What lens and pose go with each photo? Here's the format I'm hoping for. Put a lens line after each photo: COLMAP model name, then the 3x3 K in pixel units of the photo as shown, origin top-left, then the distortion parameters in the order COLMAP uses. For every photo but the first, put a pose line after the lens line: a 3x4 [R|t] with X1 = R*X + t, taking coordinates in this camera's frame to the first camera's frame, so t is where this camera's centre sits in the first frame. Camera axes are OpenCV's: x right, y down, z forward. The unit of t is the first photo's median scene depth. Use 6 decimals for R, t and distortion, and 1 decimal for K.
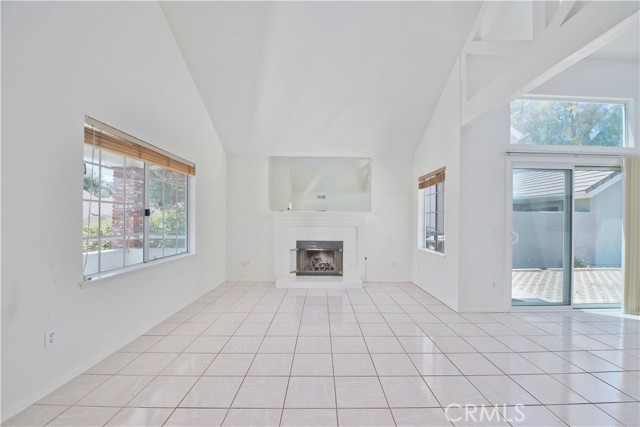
lens RADIAL K [[255.5, 0, 323.2], [0, 255.5, 220.4], [0, 0, 1]] dist [-0.009701, -0.000167]
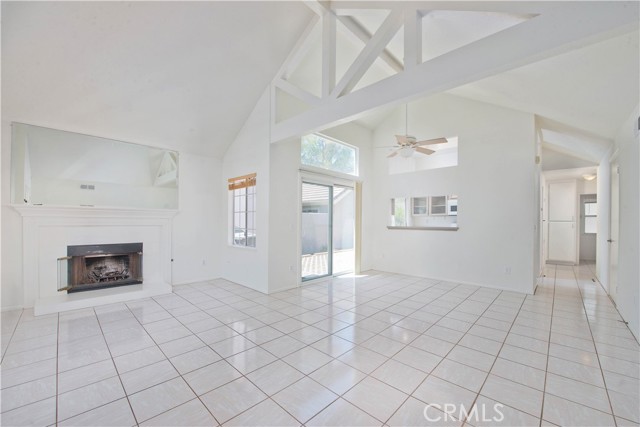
lens RADIAL K [[255.5, 0, 323.2], [0, 255.5, 220.4], [0, 0, 1]] dist [-0.009701, -0.000167]
pose [[0.706399, 0.000207, 0.707814, -0.117336], [-0.004629, 0.999980, 0.004327, -0.000800], [-0.707798, -0.006333, 0.706386, -0.039260]]
